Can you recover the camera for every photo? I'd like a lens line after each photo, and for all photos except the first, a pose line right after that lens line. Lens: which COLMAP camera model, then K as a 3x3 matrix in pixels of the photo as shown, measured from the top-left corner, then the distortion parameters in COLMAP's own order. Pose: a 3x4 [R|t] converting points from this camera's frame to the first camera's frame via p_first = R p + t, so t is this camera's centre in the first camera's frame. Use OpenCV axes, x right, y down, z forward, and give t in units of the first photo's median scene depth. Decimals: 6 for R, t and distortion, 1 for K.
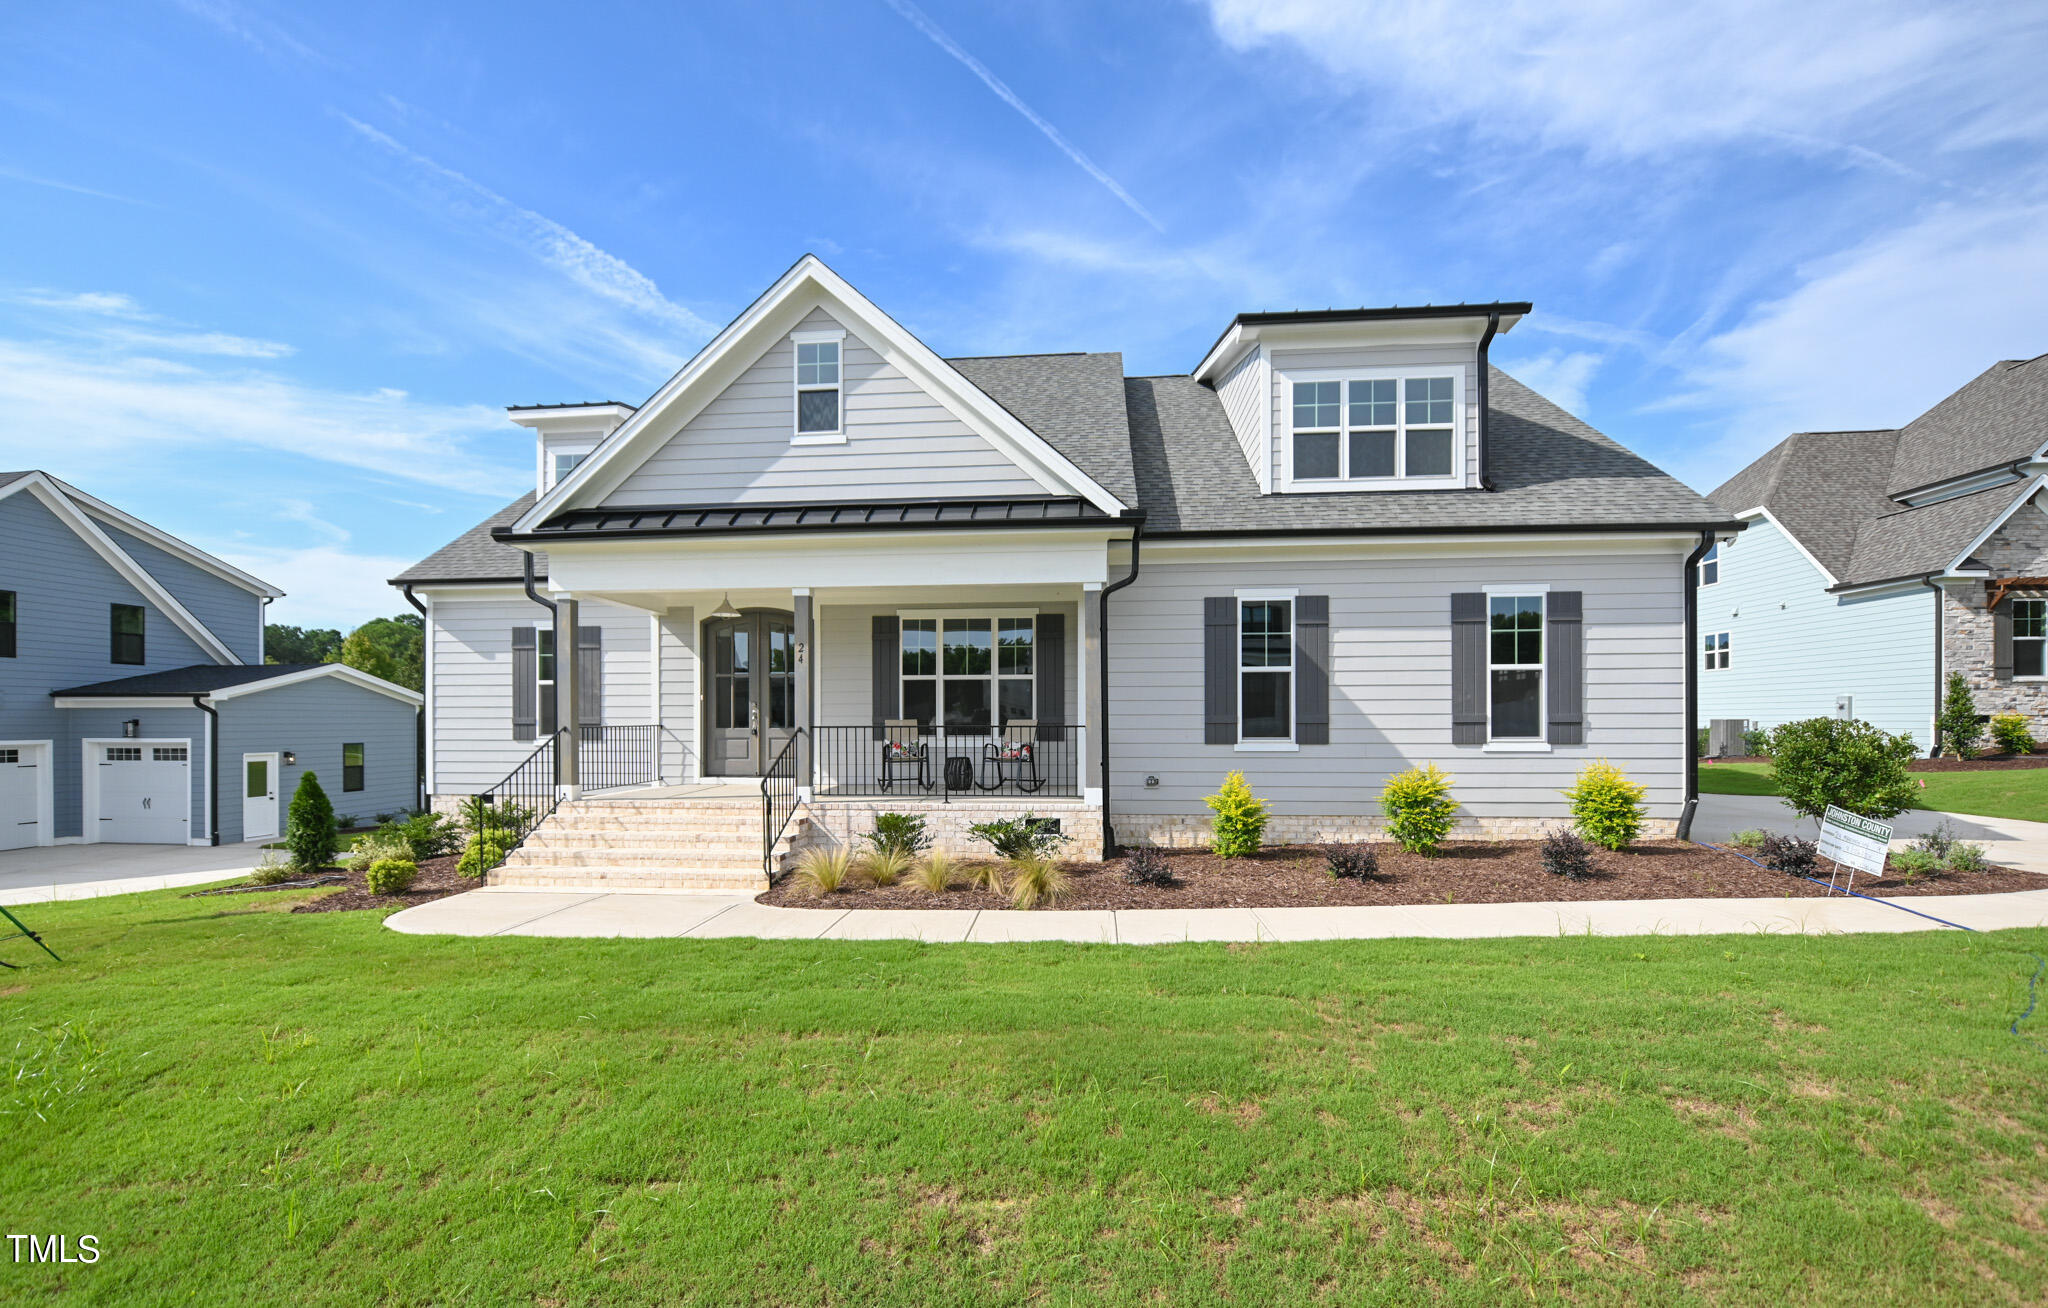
lens RADIAL K [[873.3, 0, 1051.8], [0, 873.3, 728.8], [0, 0, 1]] dist [-0.009847, 0.000015]
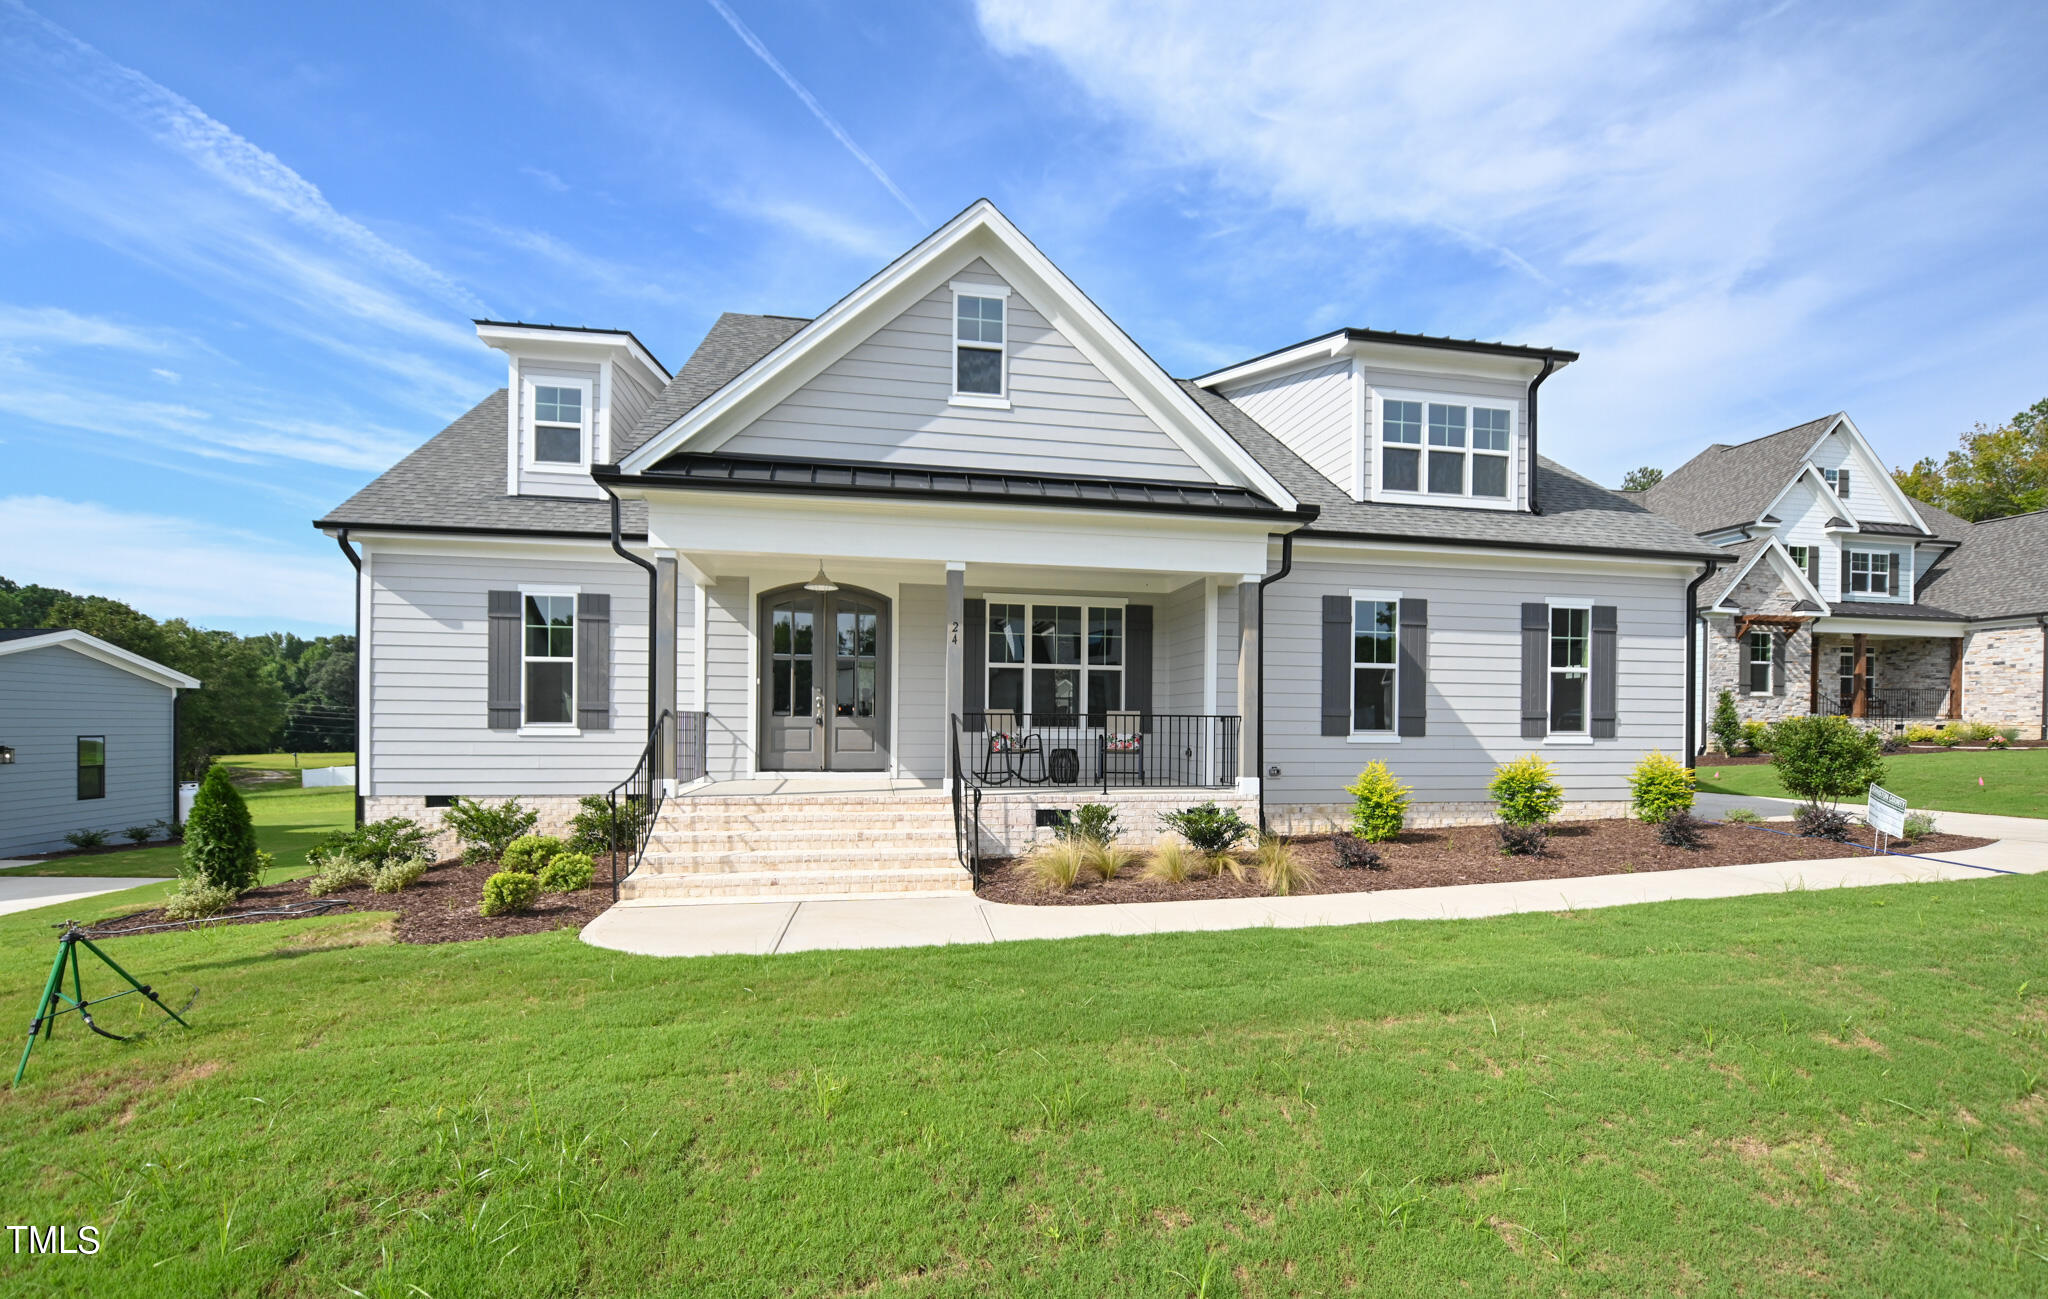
lens RADIAL K [[875.3, 0, 1042.1], [0, 875.3, 753.3], [0, 0, 1]] dist [-0.011537, 0.000268]
pose [[0.960784, 0.001410, 0.277293, -0.346449], [-0.008145, 0.999699, 0.023138, 0.012824], [-0.277177, -0.024489, 0.960507, 0.065608]]
